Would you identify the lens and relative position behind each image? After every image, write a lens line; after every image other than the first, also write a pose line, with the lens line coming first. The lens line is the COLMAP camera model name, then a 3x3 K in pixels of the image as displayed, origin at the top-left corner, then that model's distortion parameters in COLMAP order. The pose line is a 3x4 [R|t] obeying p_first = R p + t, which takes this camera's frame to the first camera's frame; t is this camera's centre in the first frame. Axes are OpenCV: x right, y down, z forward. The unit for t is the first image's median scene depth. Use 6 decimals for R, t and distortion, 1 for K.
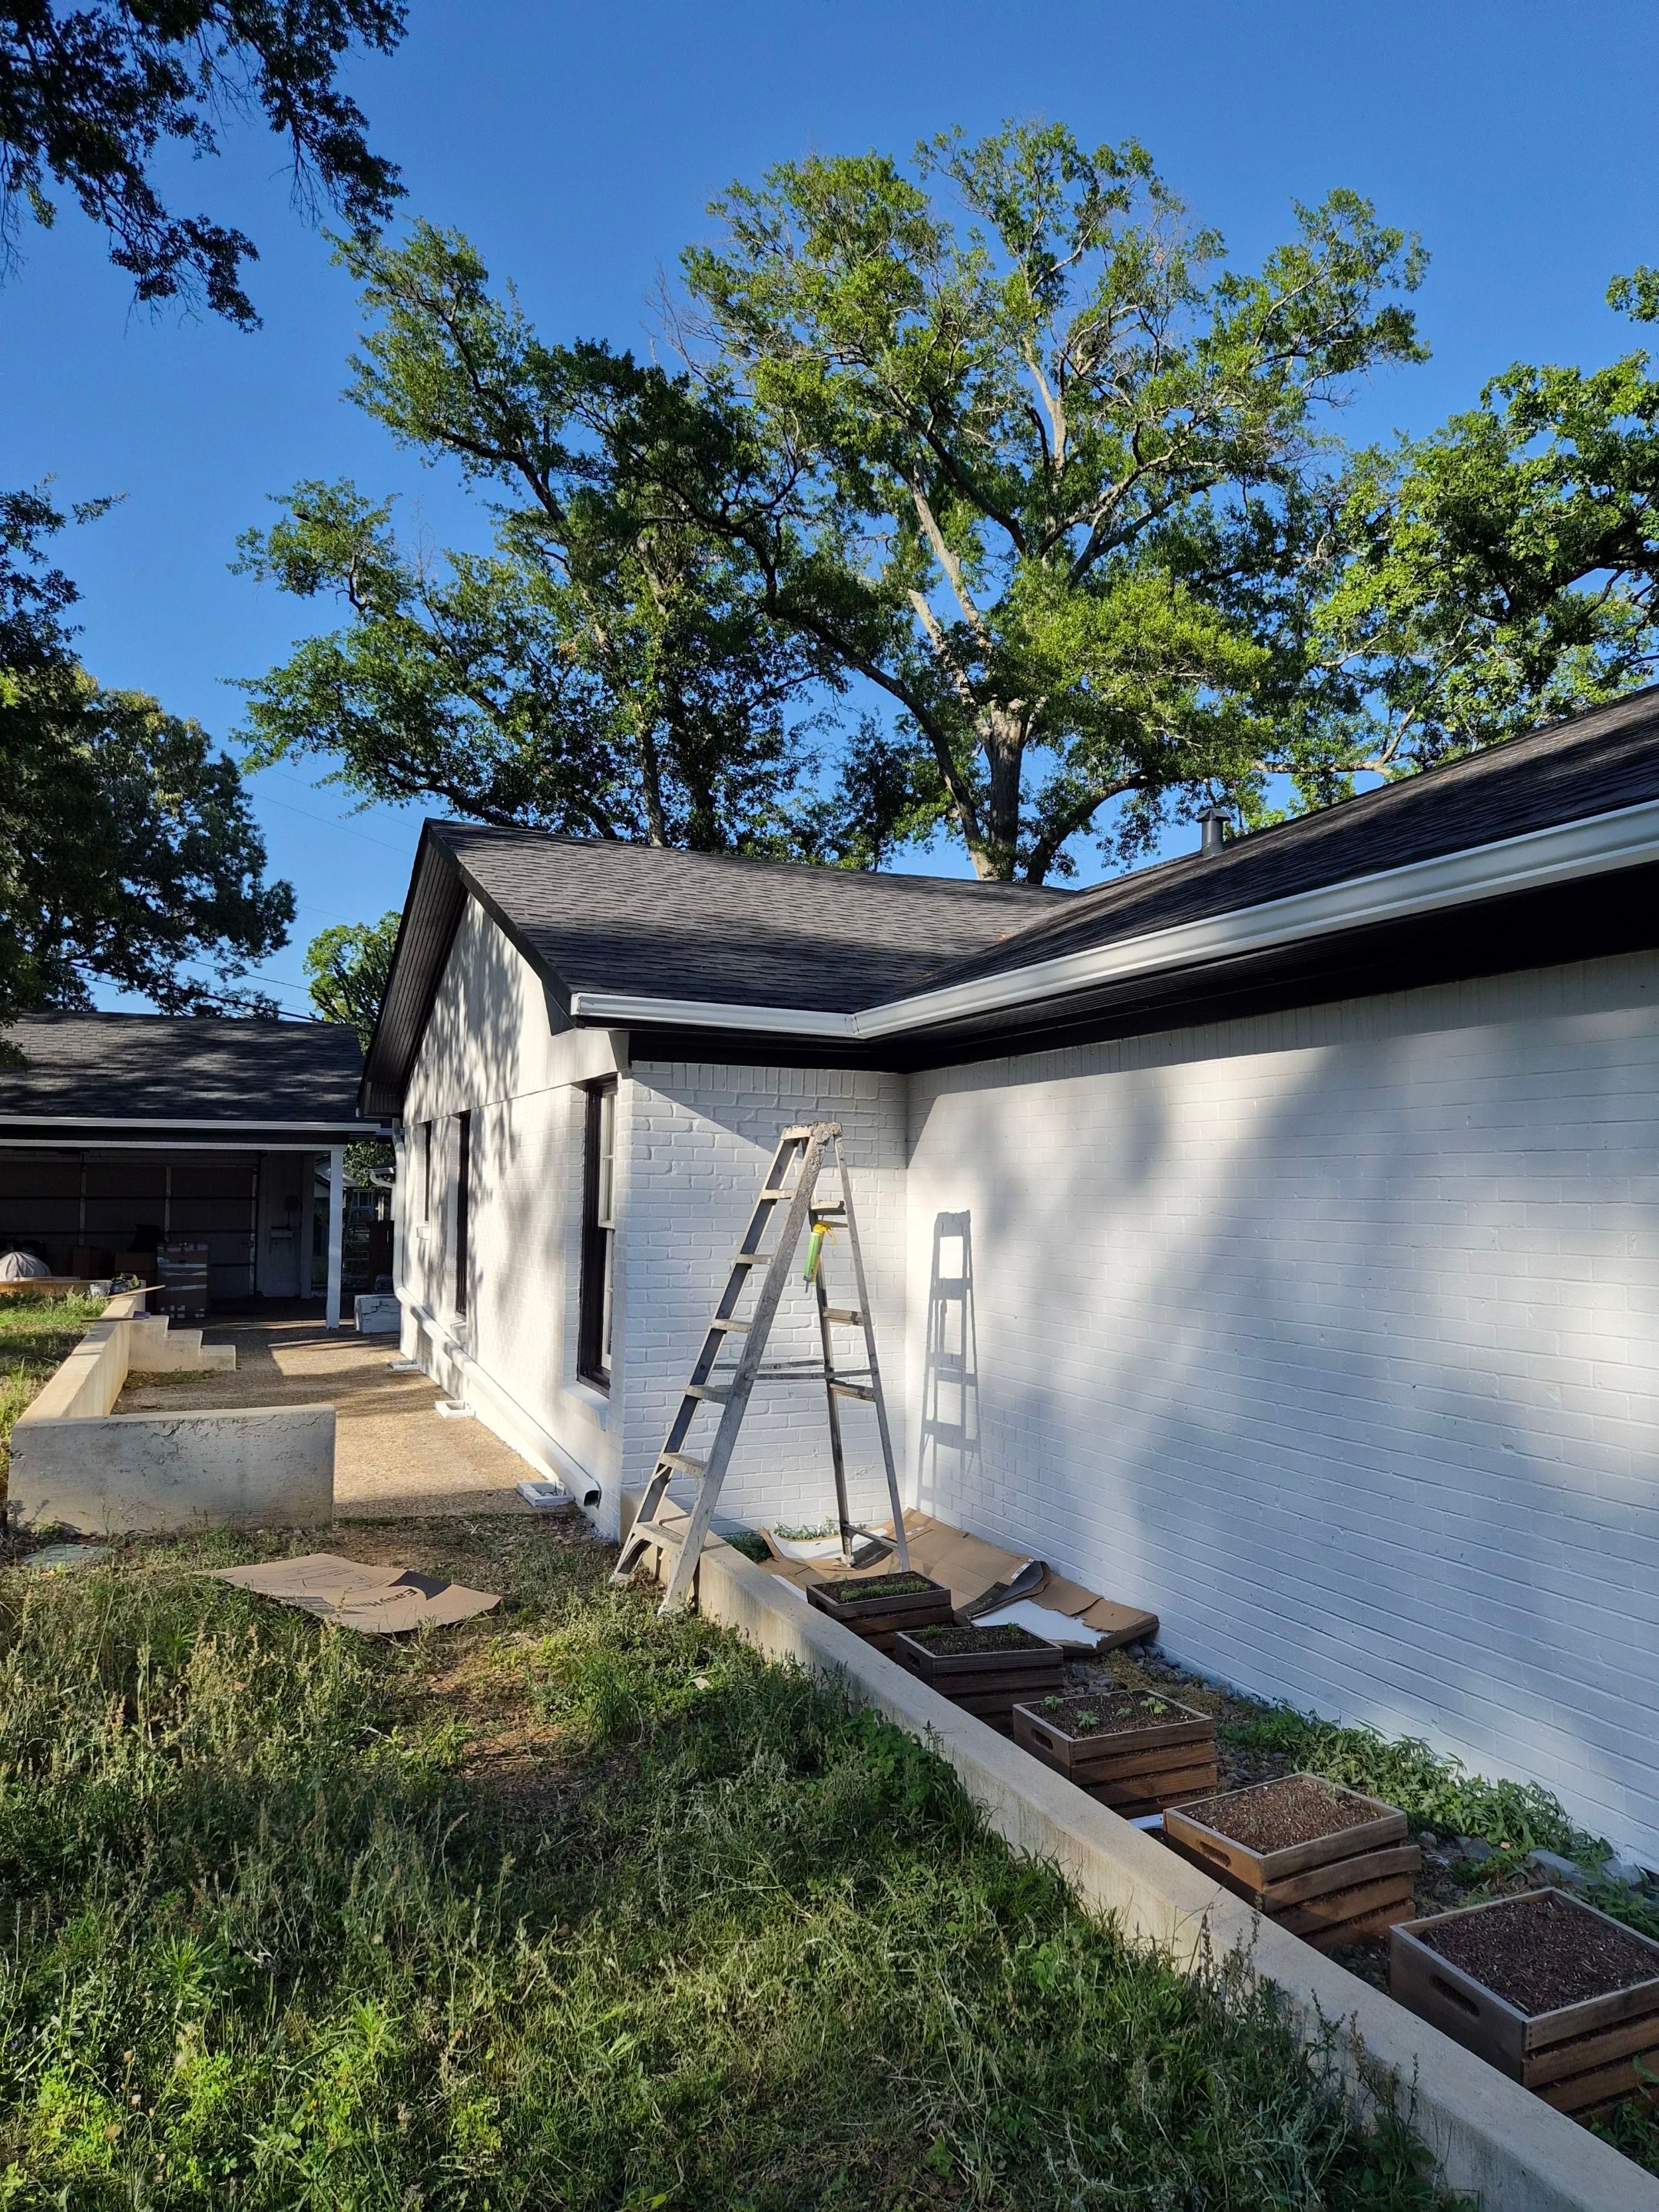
lens RADIAL K [[1475.5, 0, 850.9], [0, 1475.5, 1122.7], [0, 0, 1]] dist [0.060354, -0.037472]
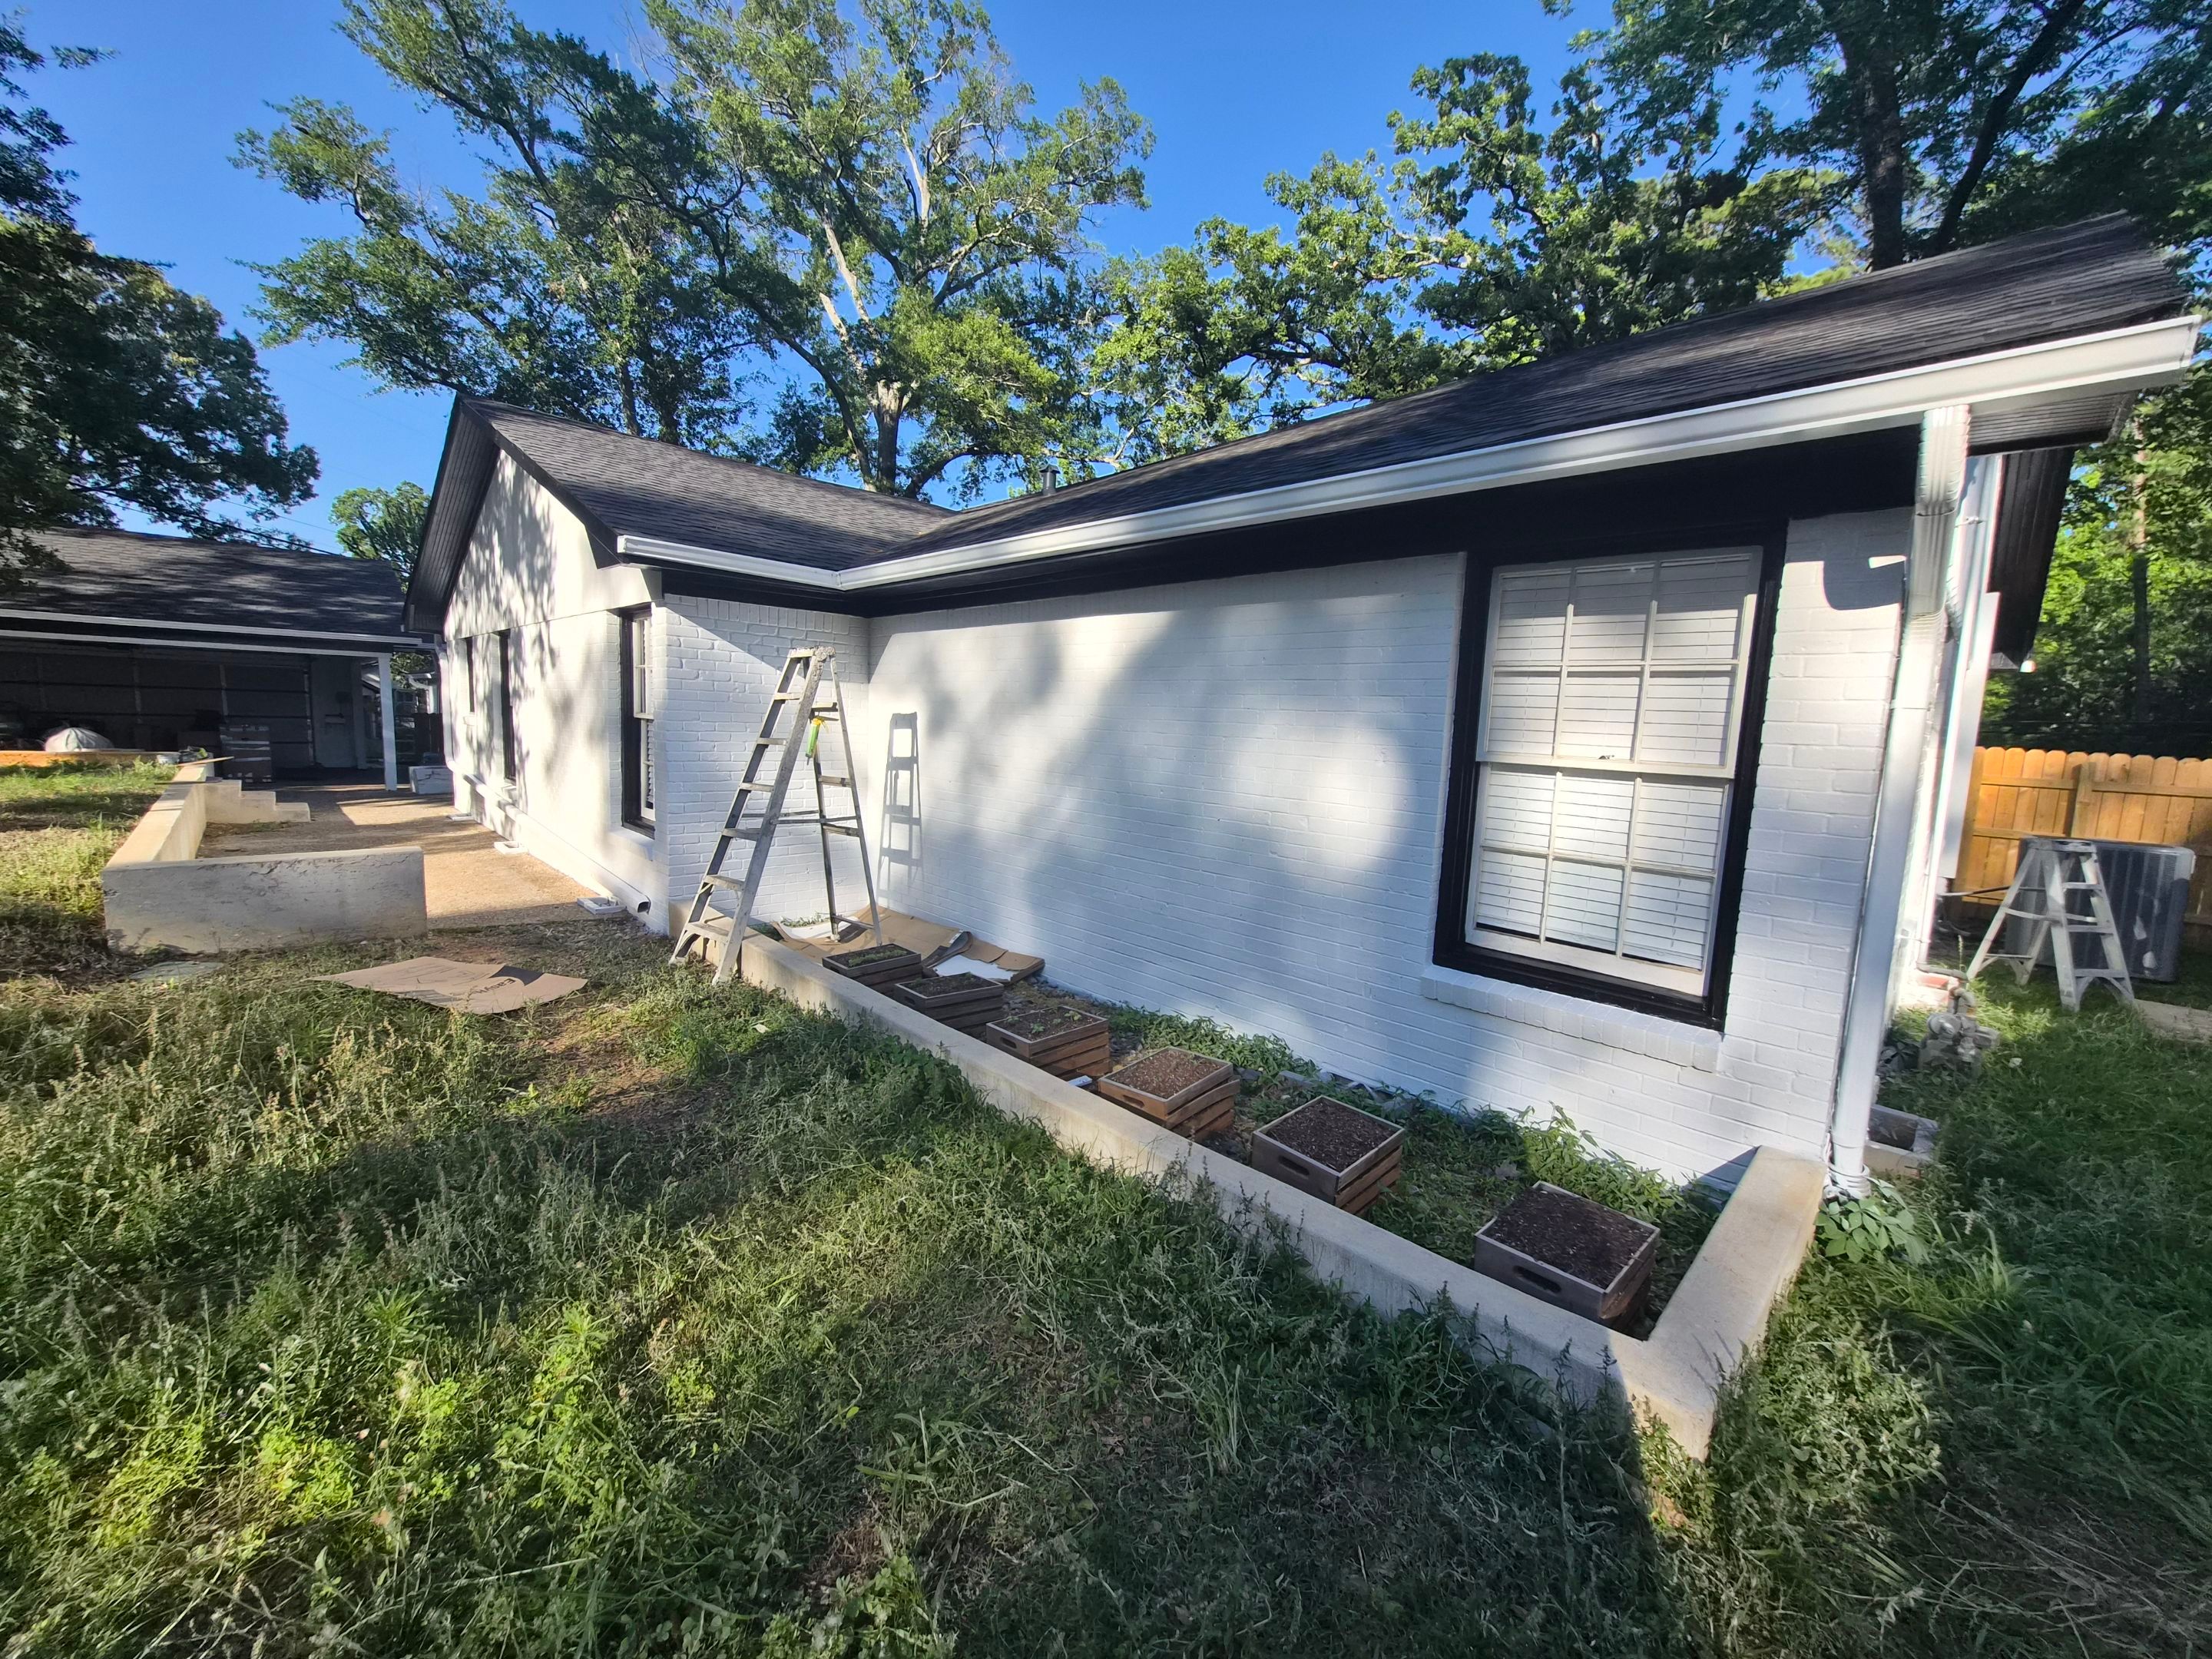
lens RADIAL K [[872.7, 0, 1105.2], [0, 872.7, 818.4], [0, 0, 1]] dist [-0.001695, 0.000728]
pose [[0.934749, -0.014048, 0.355031, -0.017784], [-0.046164, 0.985947, 0.160555, 0.004351], [-0.352298, -0.166468, 0.920964, 0.026549]]
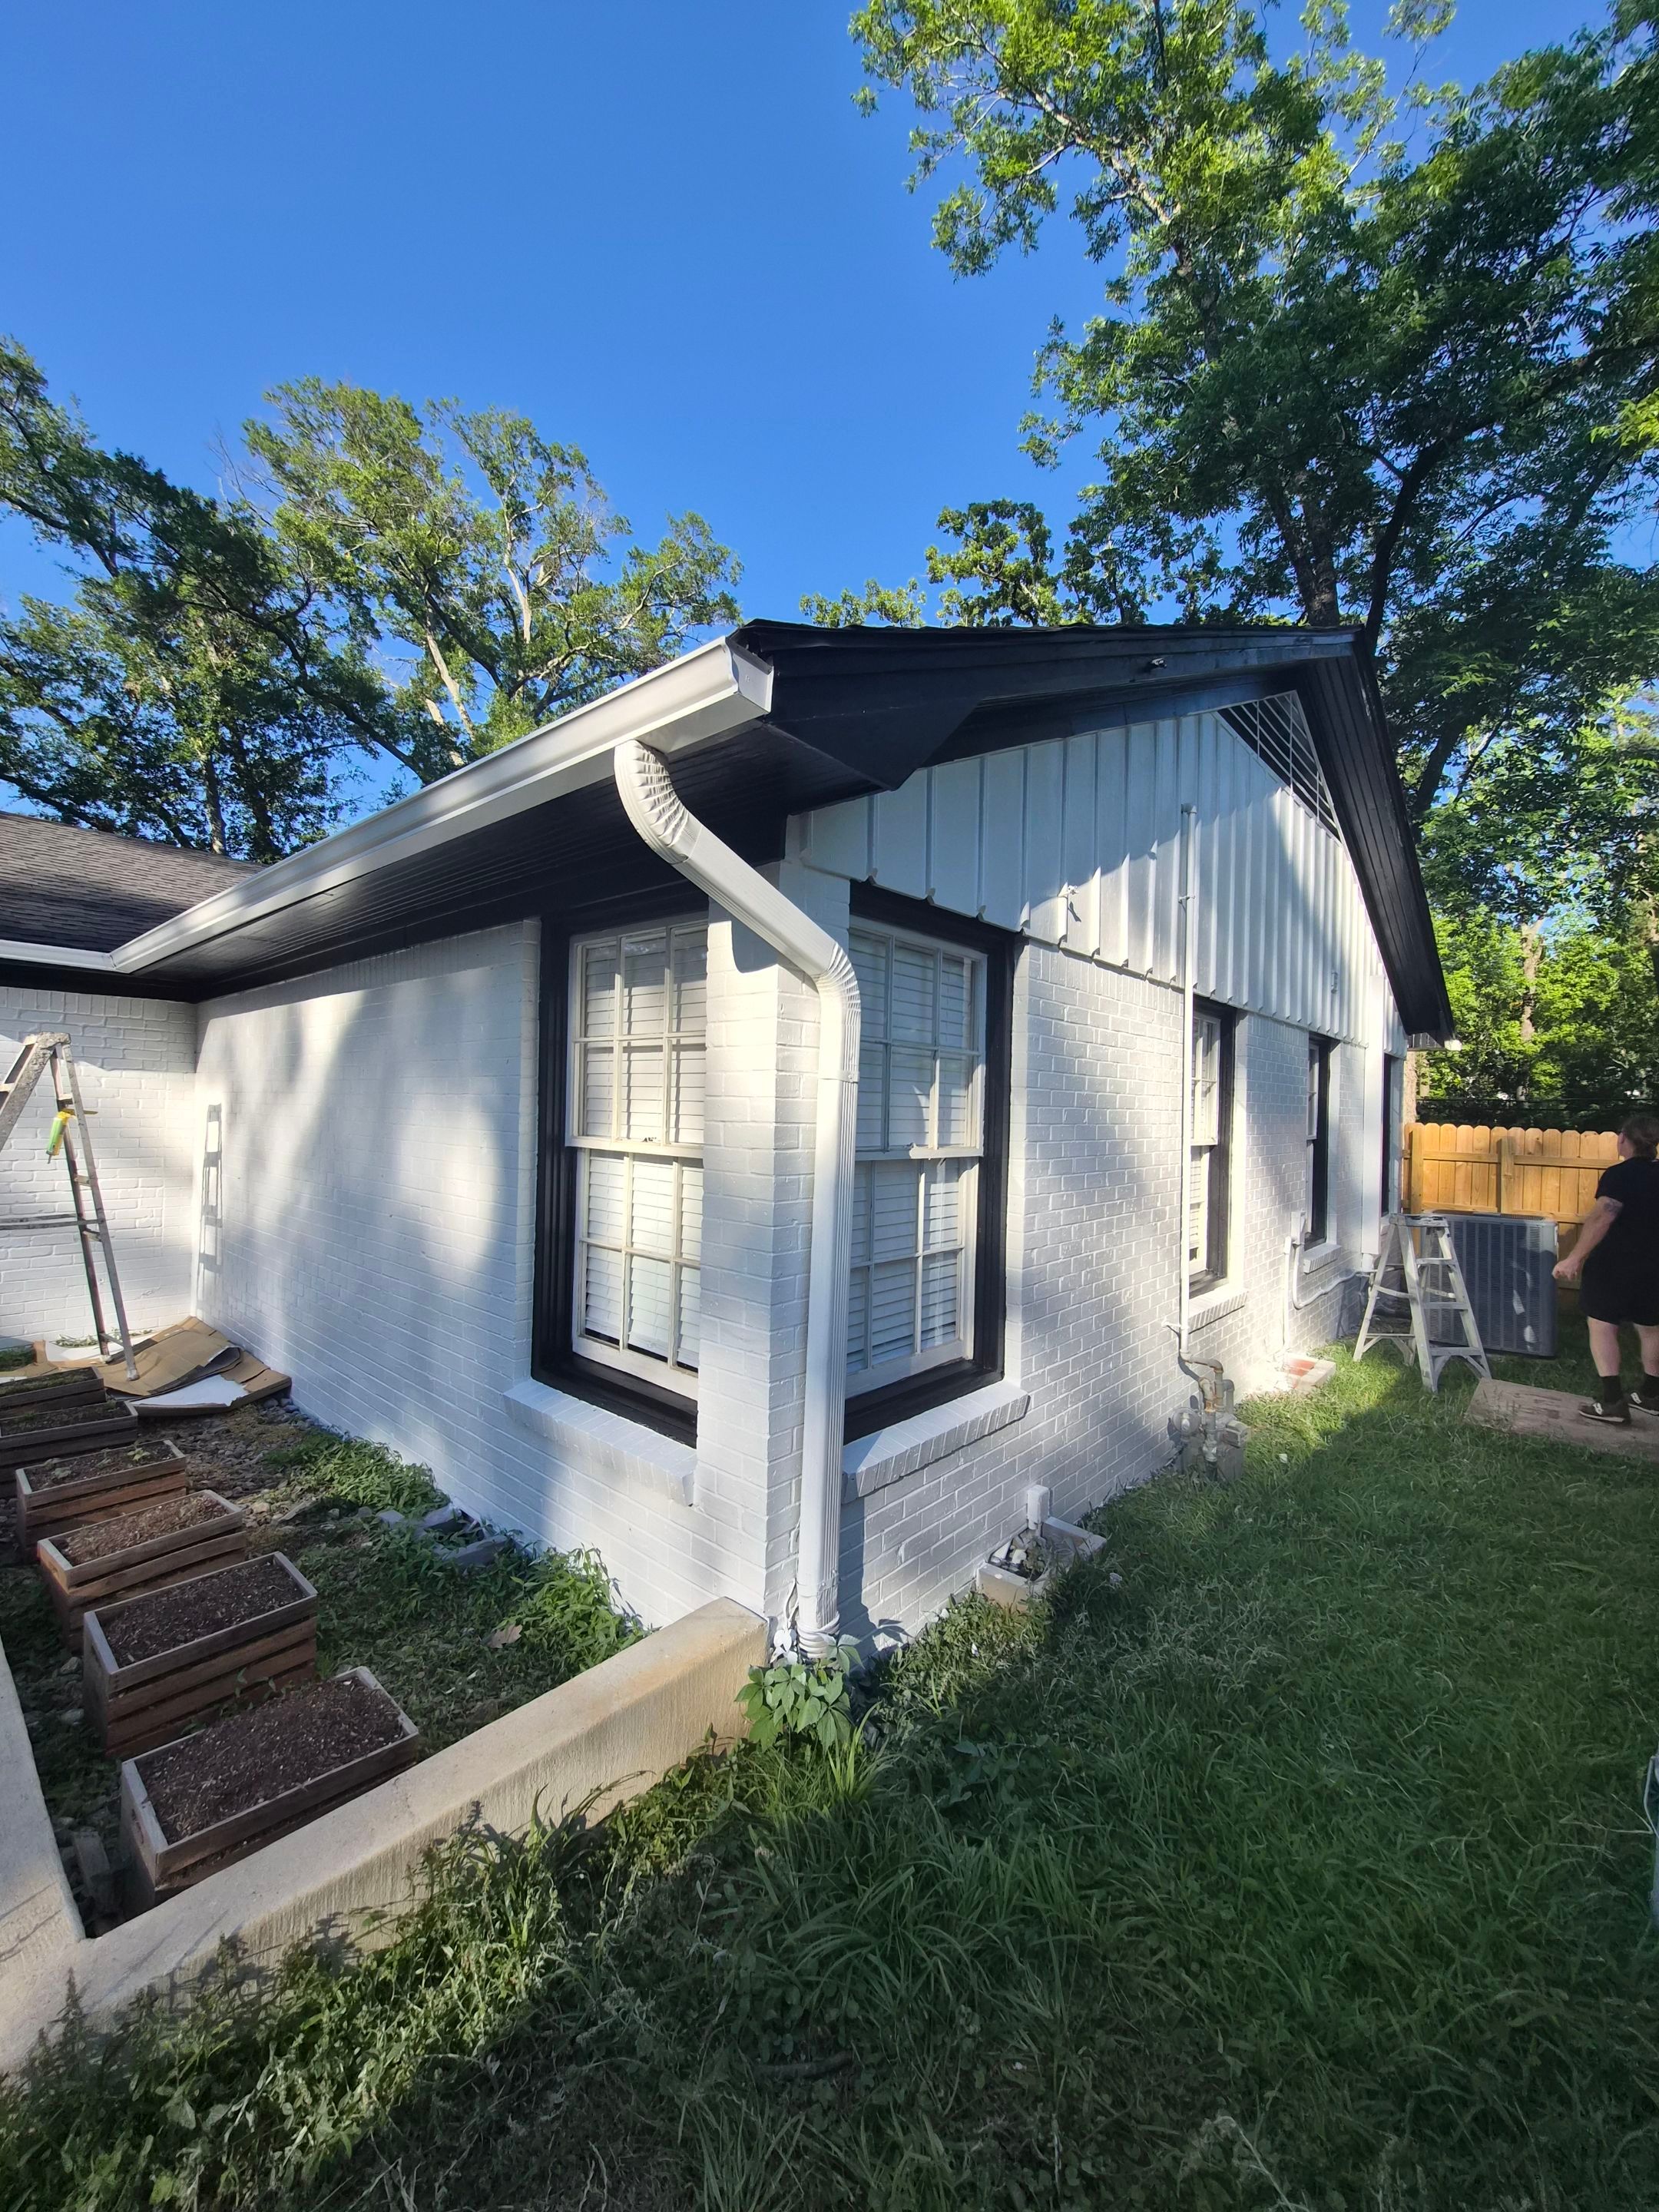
lens RADIAL K [[872.7, 0, 836.9], [0, 872.7, 1106.3], [0, 0, 1]] dist [-0.001695, 0.000728]
pose [[0.907769, 0.014383, 0.419224, 0.080592], [-0.035334, 0.998482, 0.042253, 0.002233], [-0.417980, -0.053169, 0.906899, 0.002442]]
